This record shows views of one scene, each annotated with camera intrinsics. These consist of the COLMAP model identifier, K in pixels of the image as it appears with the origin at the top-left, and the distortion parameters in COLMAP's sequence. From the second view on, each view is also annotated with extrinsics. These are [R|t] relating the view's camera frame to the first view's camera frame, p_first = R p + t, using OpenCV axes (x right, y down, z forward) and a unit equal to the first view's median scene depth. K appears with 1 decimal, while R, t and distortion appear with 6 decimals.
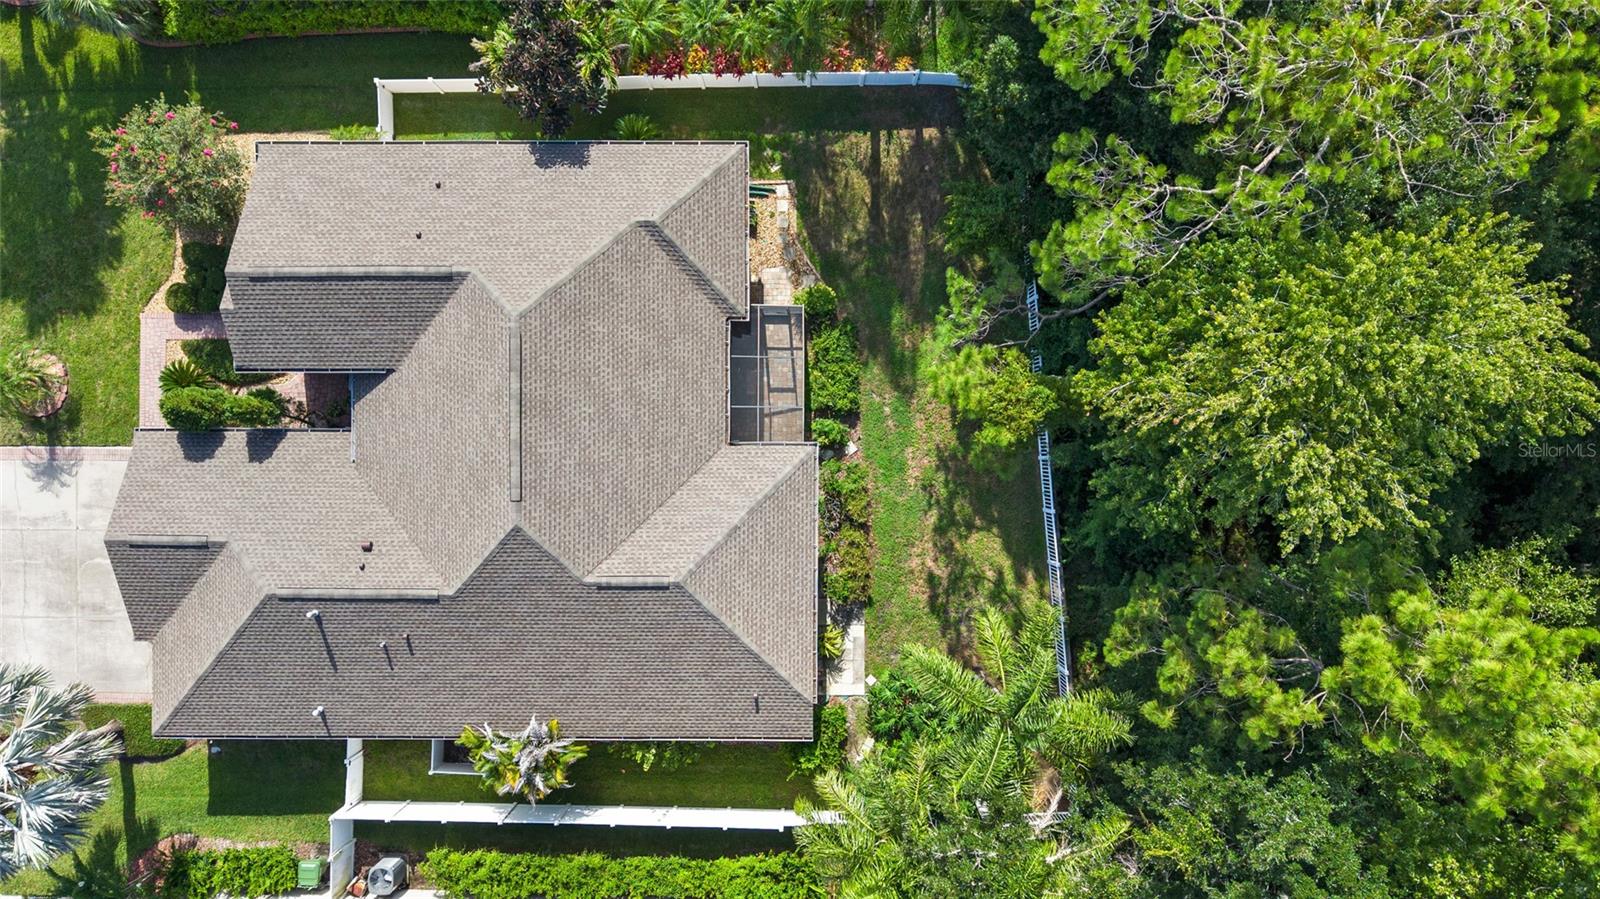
lens RADIAL K [[1019.3, 0, 812.5], [0, 1019.3, 494.2], [0, 0, 1]] dist [0.007147, -0.001179]
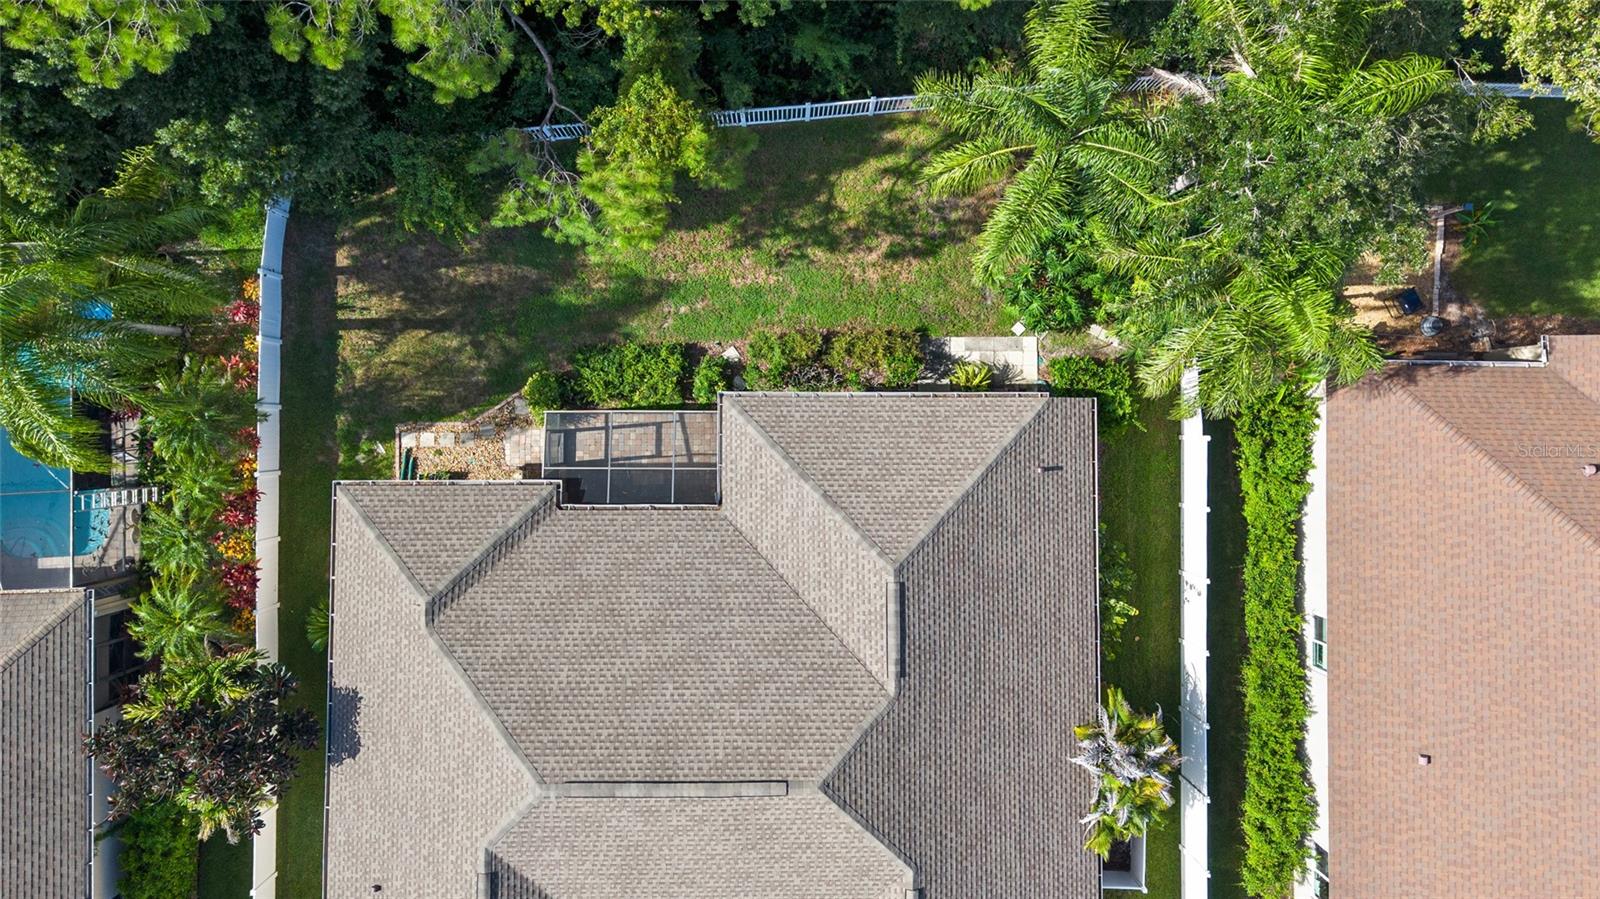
lens RADIAL K [[1026.9, 0, 829.3], [0, 1026.9, 372.9], [0, 0, 1]] dist [0.000114, -0.001154]
pose [[-0.002560, -0.998447, 0.055644, -0.024387], [0.999995, -0.002665, -0.001815, 0.036742], [0.001961, 0.055639, 0.998449, 0.205549]]
